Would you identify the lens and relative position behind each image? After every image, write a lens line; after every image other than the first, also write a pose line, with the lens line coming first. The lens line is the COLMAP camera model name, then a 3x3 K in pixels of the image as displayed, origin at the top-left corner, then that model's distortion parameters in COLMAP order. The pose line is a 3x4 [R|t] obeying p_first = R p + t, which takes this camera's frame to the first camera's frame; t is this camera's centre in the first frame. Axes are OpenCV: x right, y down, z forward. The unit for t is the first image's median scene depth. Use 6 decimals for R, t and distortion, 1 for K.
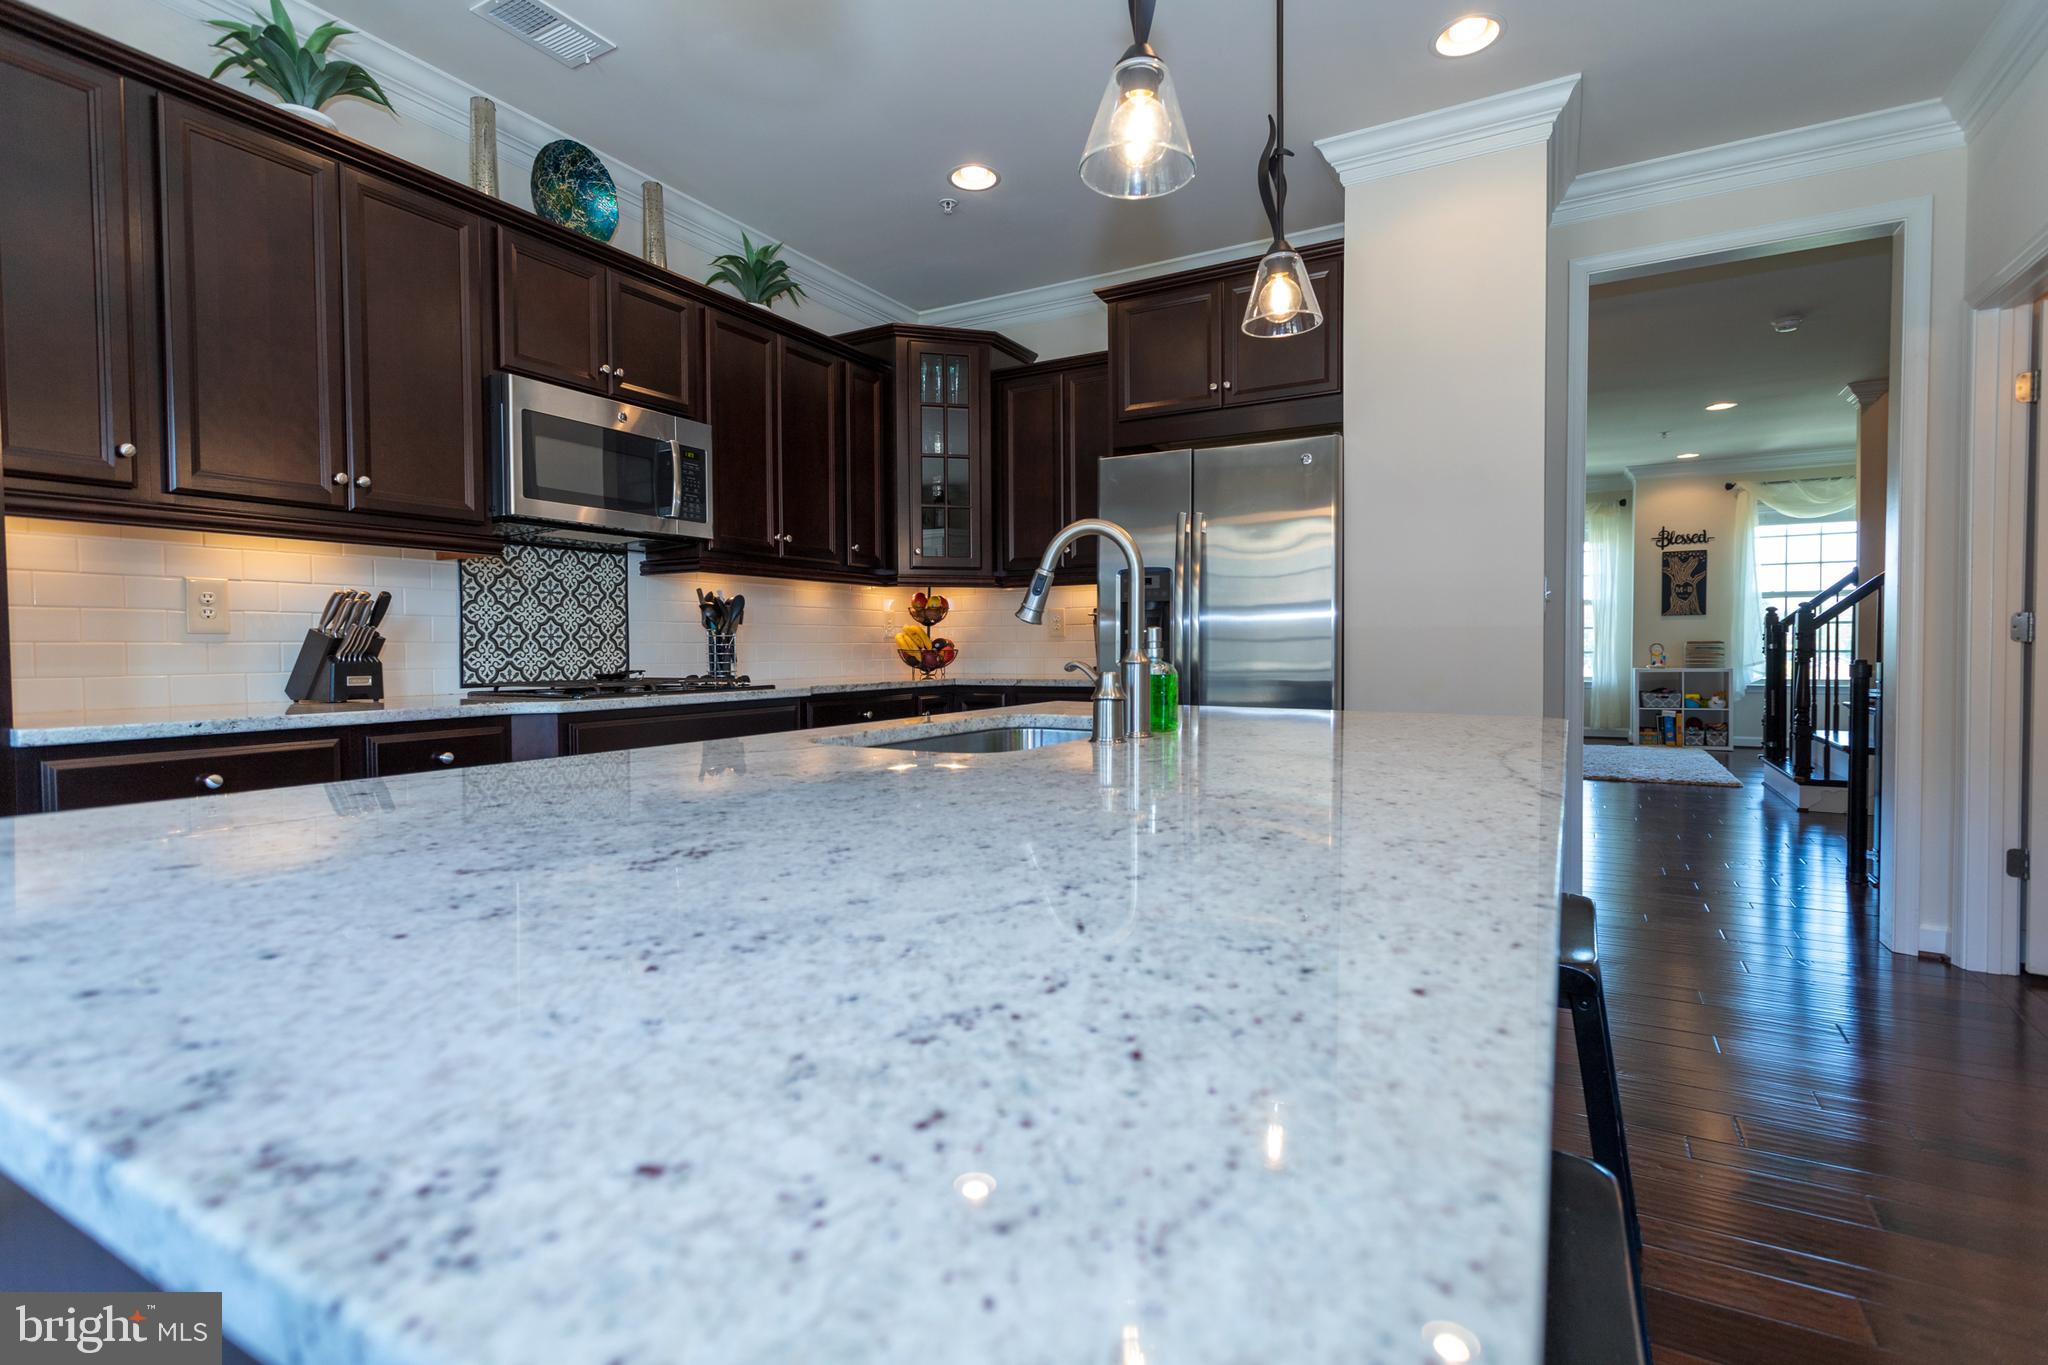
lens RADIAL K [[960.4, 0, 1015.8], [0, 960.4, 673.1], [0, 0, 1]] dist [0.002693, 0.001020]
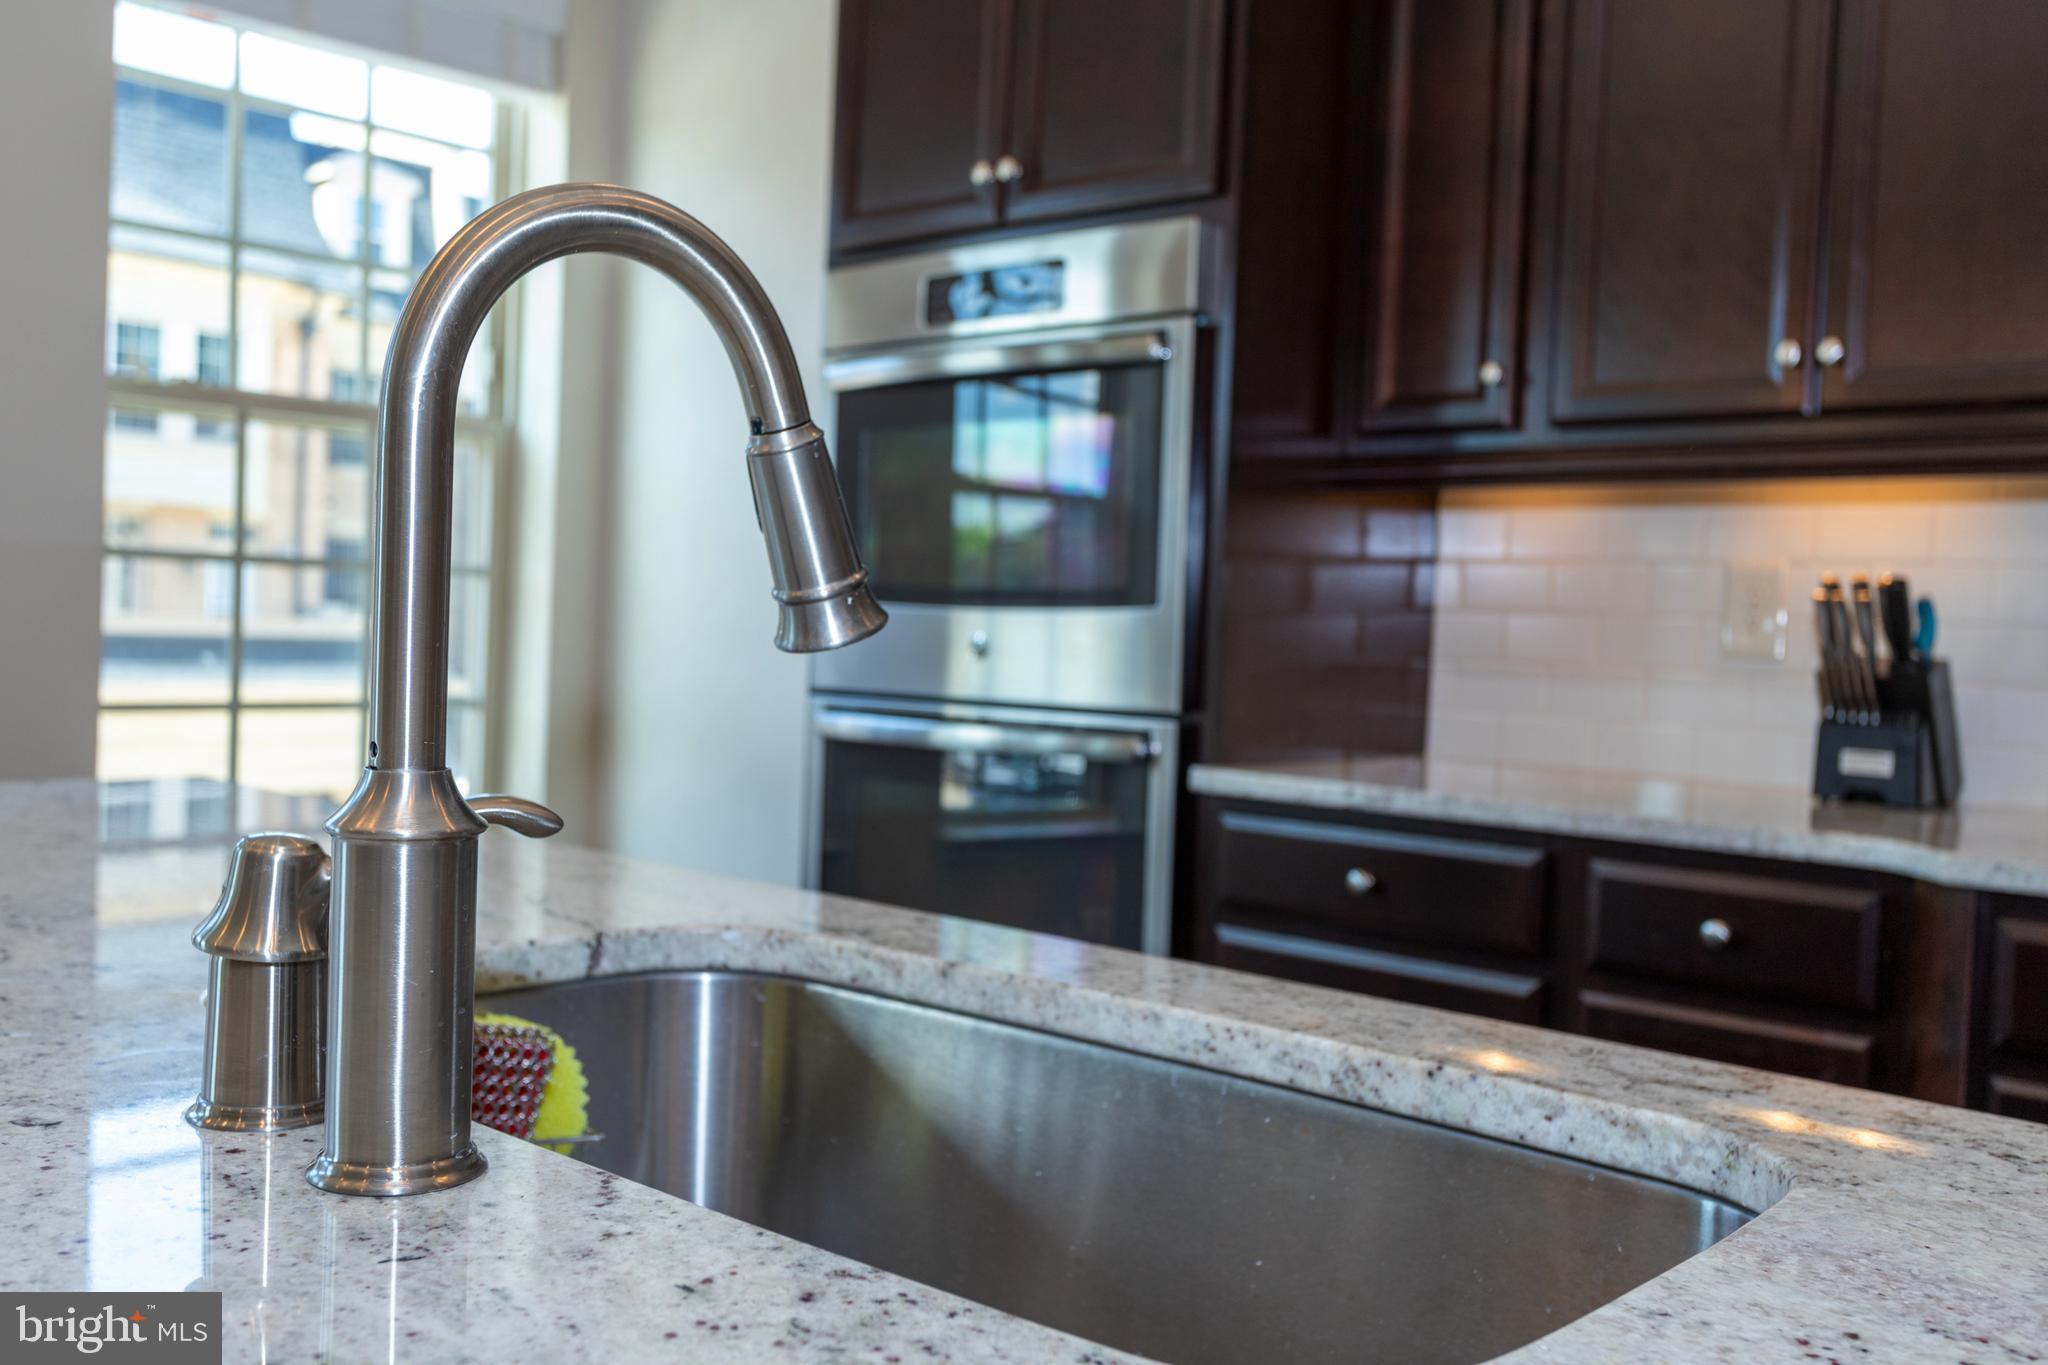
lens RADIAL K [[1880.8, 0, 1021.8], [0, 1880.8, 677.7], [0, 0, 1]] dist [0.007546, 0.002439]
pose [[-0.209402, 0.030195, -0.977363, 0.252076], [-0.064344, 0.996931, 0.044585, -0.037990], [0.975710, 0.072223, -0.206816, 0.598871]]
